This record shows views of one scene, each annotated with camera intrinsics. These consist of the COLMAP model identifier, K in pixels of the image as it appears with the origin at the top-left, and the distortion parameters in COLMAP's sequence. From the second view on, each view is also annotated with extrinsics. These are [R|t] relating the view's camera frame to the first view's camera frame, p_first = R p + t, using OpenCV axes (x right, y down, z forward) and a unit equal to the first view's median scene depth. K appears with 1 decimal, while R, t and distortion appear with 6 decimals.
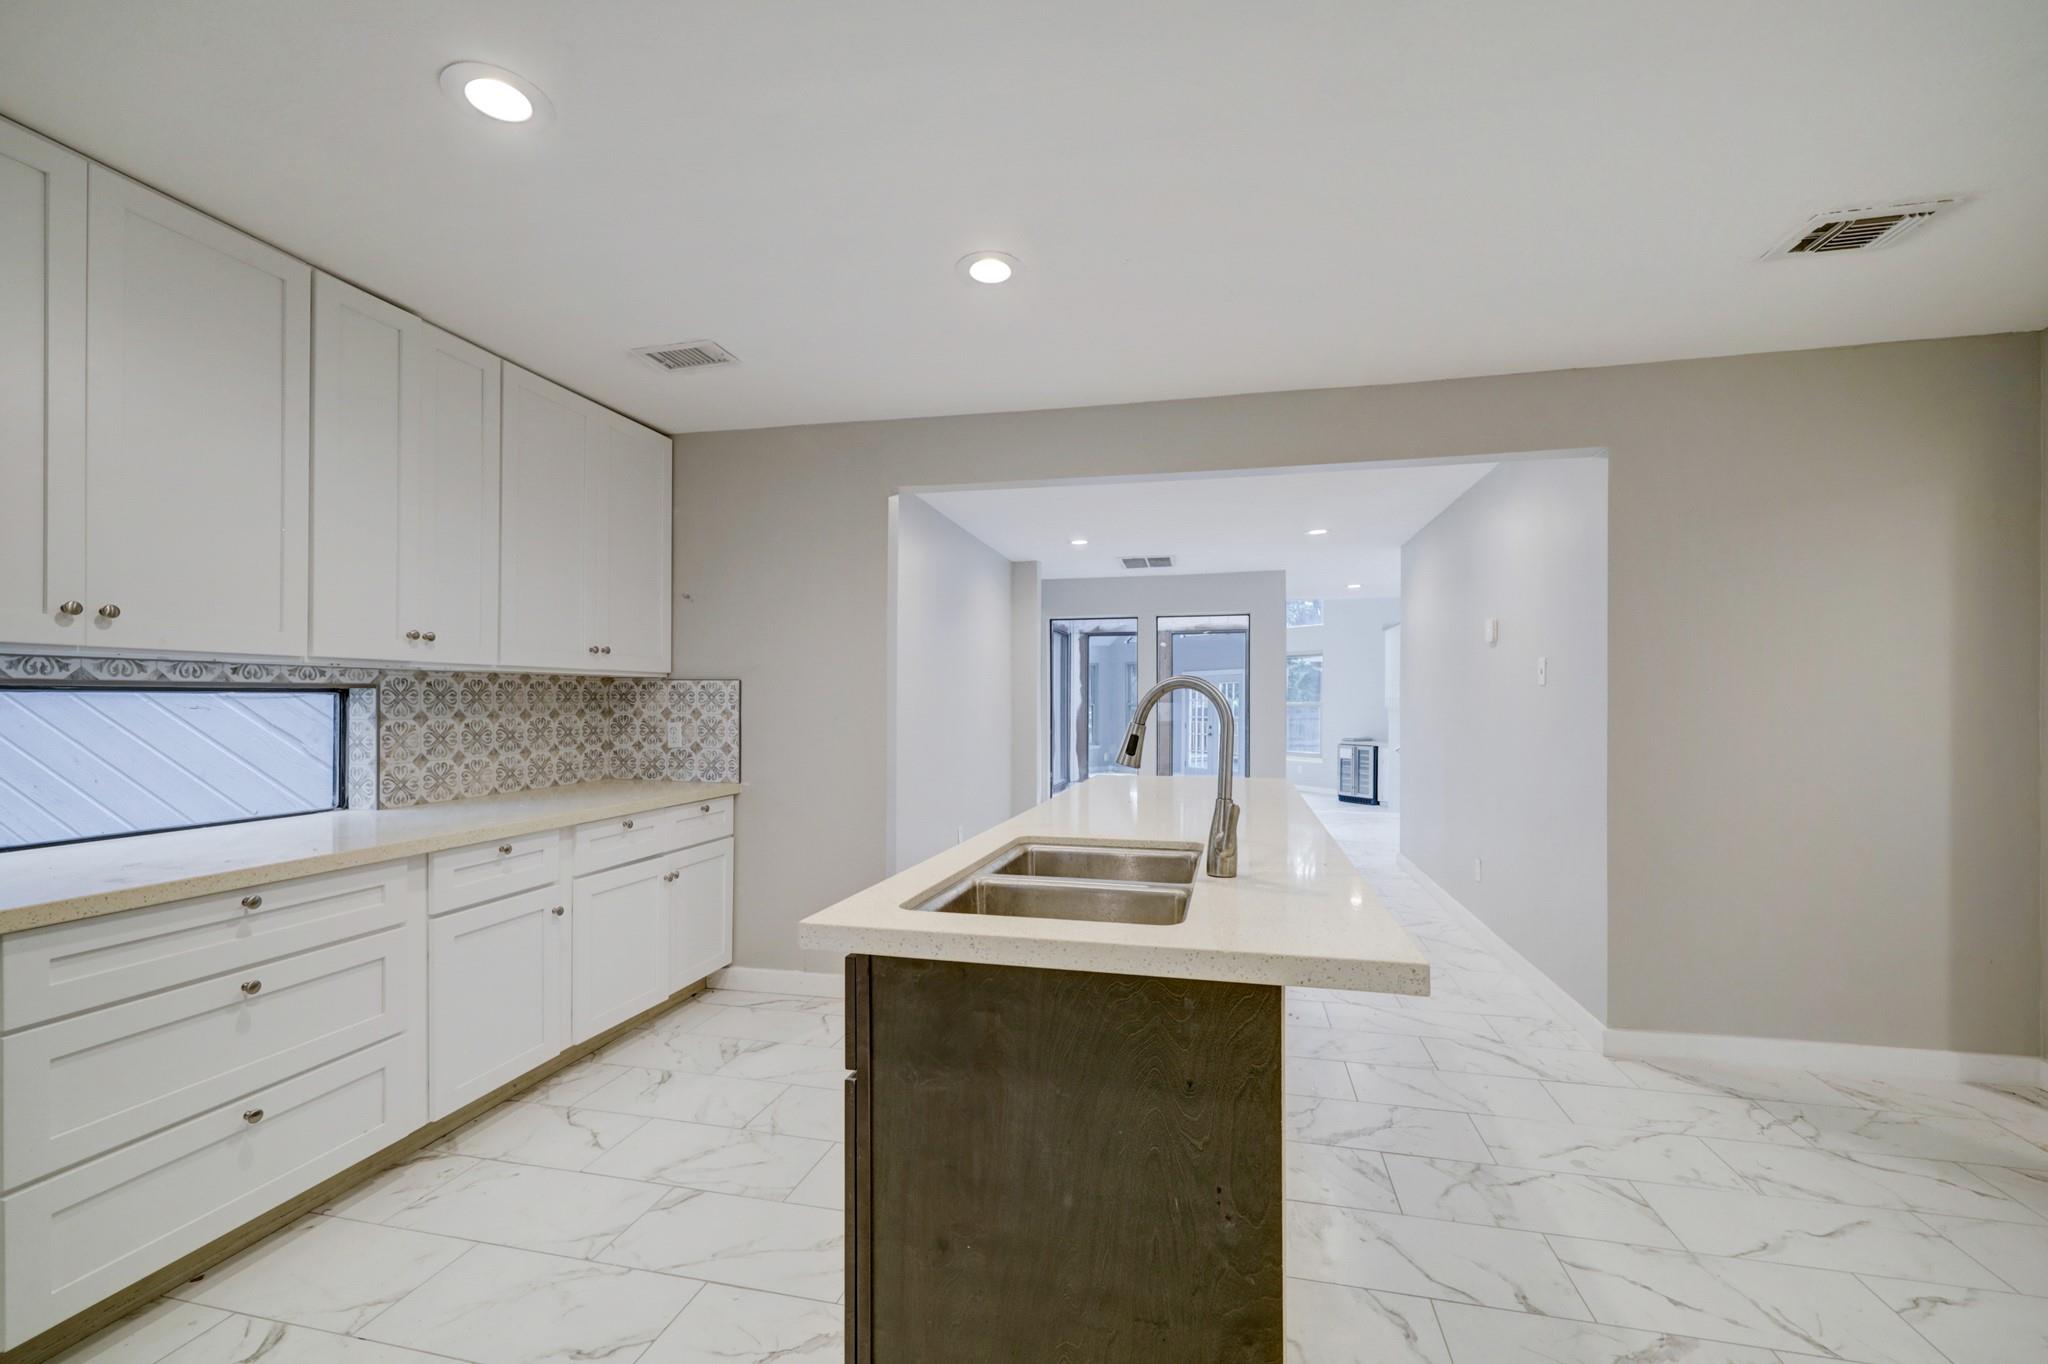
lens RADIAL K [[829.5, 0, 1026.6], [0, 829.5, 710.5], [0, 0, 1]] dist [0.003320, -0.000119]
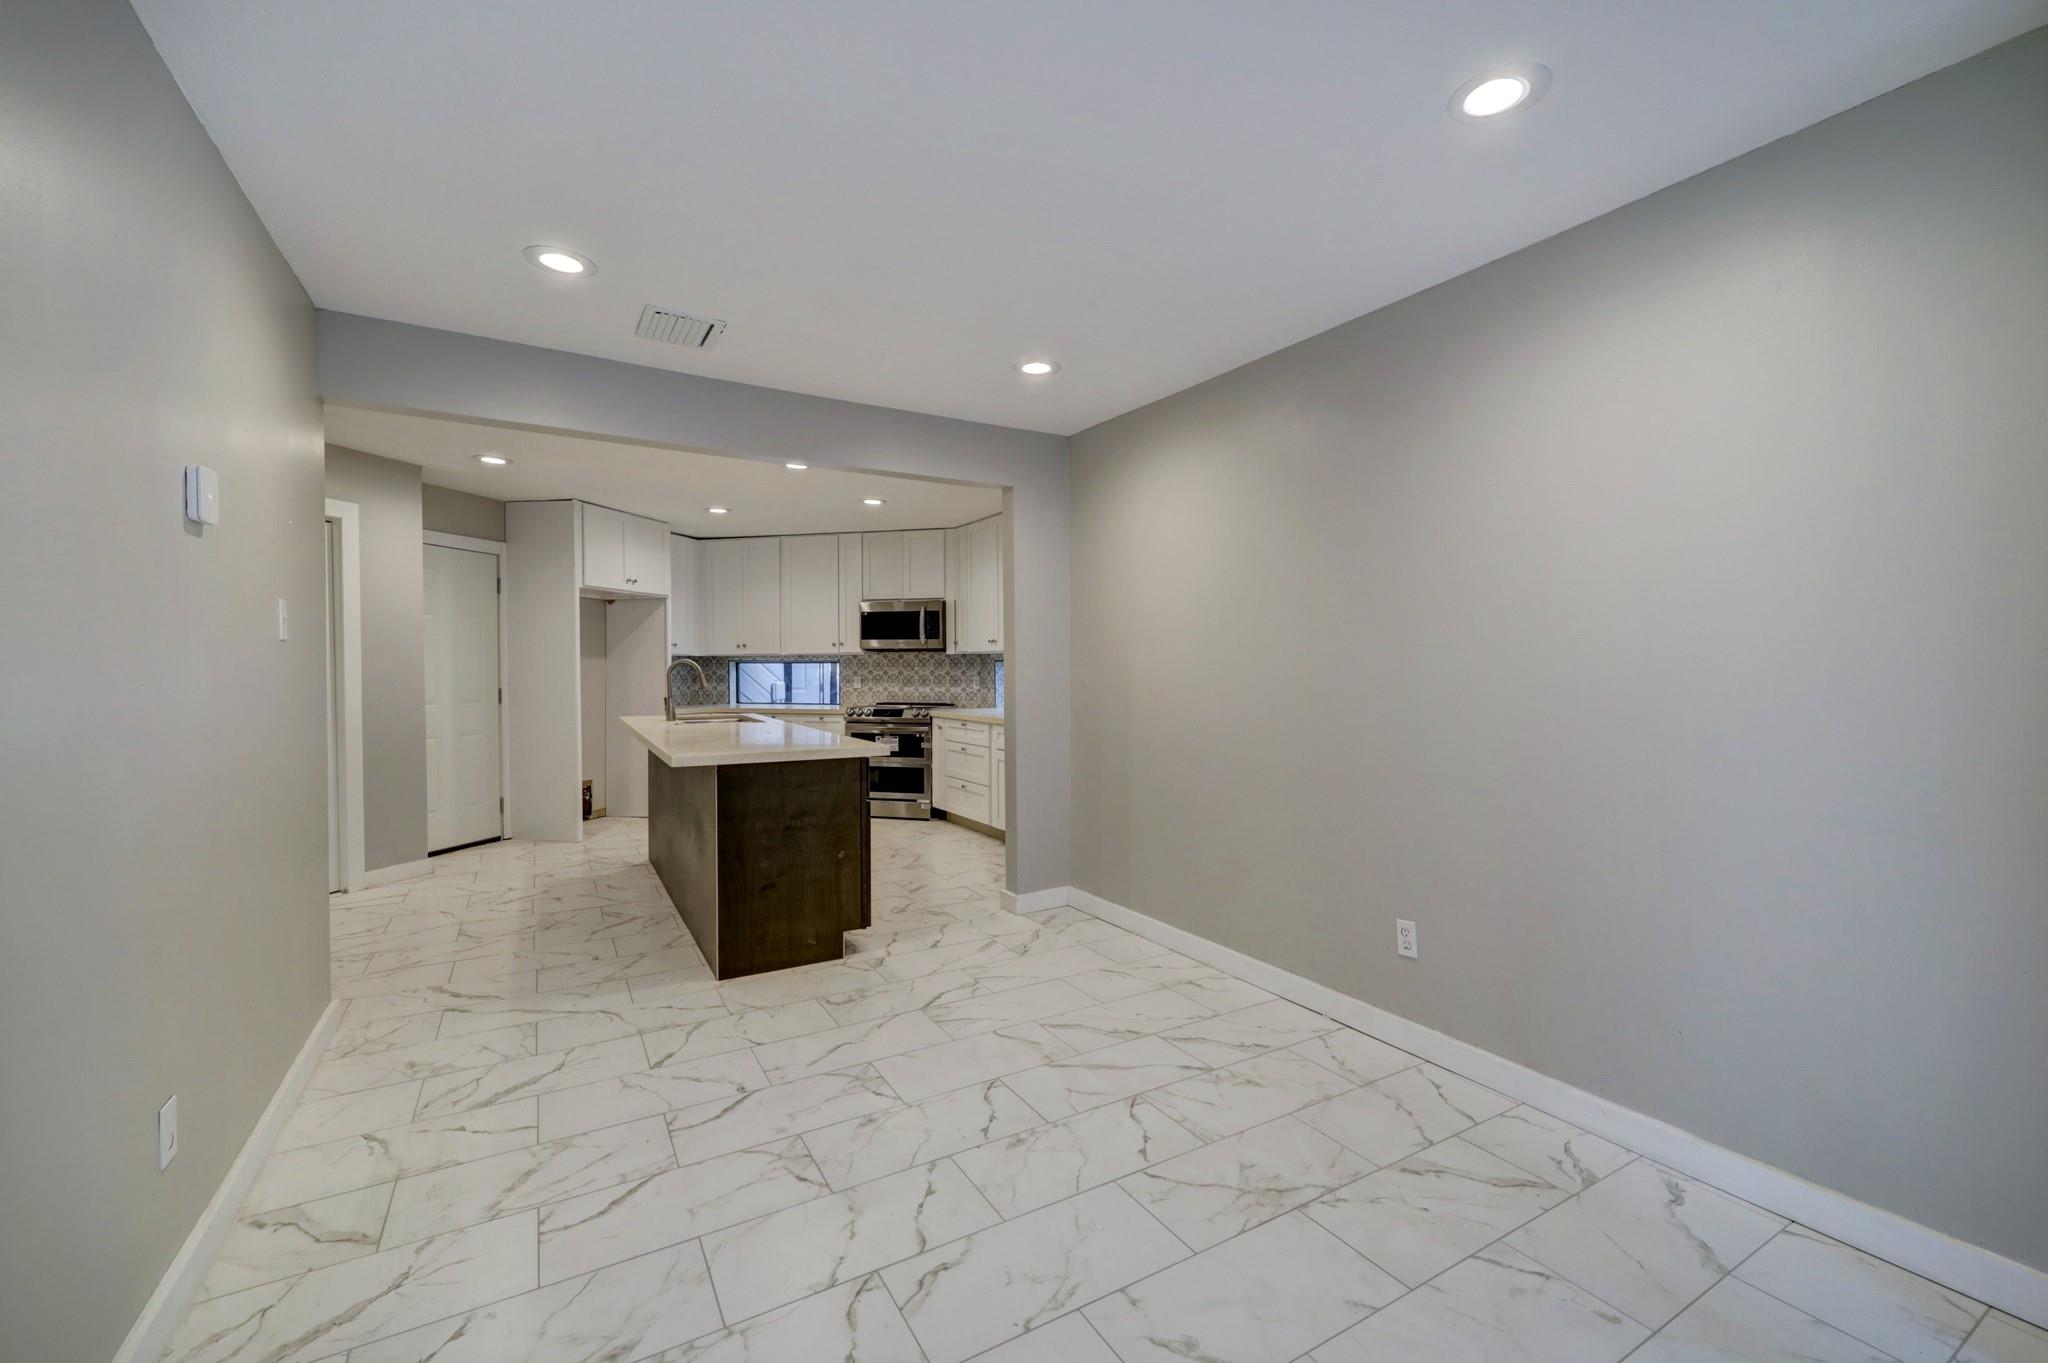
lens RADIAL K [[829.5, 0, 1027.2], [0, 829.5, 678.8], [0, 0, 1]] dist [0.003320, -0.000119]
pose [[-0.717091, 0.013662, -0.696846, 0.802059], [-0.001986, 0.999764, 0.021645, -0.020995], [0.696977, 0.016905, -0.716894, 2.305486]]
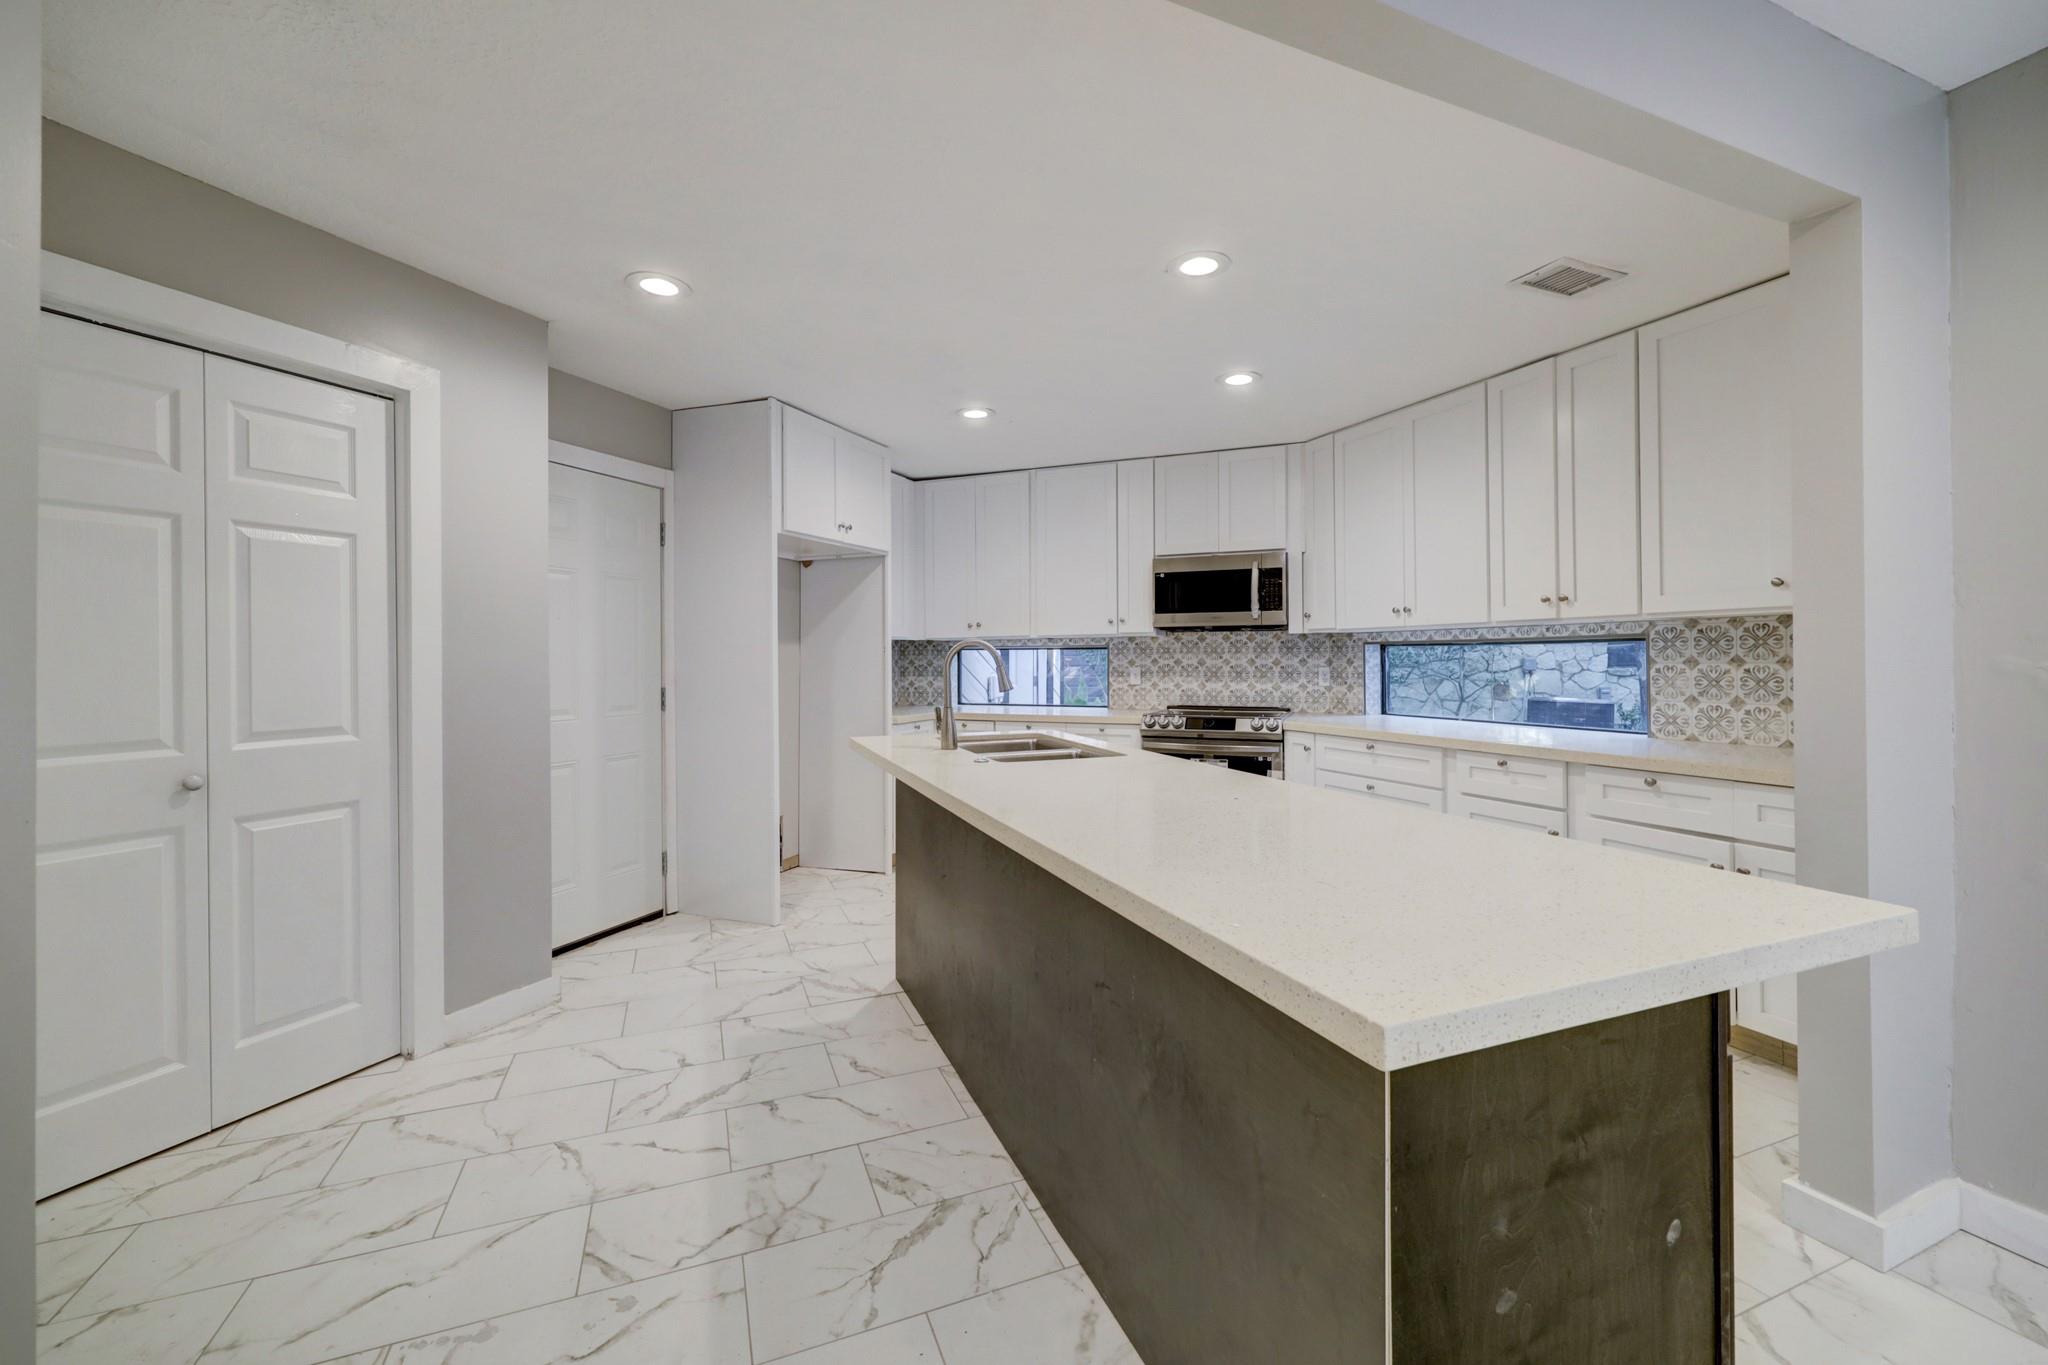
lens RADIAL K [[829.5, 0, 1037.2], [0, 829.5, 651.9], [0, 0, 1]] dist [0.003320, -0.000119]
pose [[-0.803553, 0.003735, -0.595222, 0.622722], [0.002892, 0.999993, 0.002372, -0.009856], [0.595226, 0.000185, -0.803558, 1.379810]]
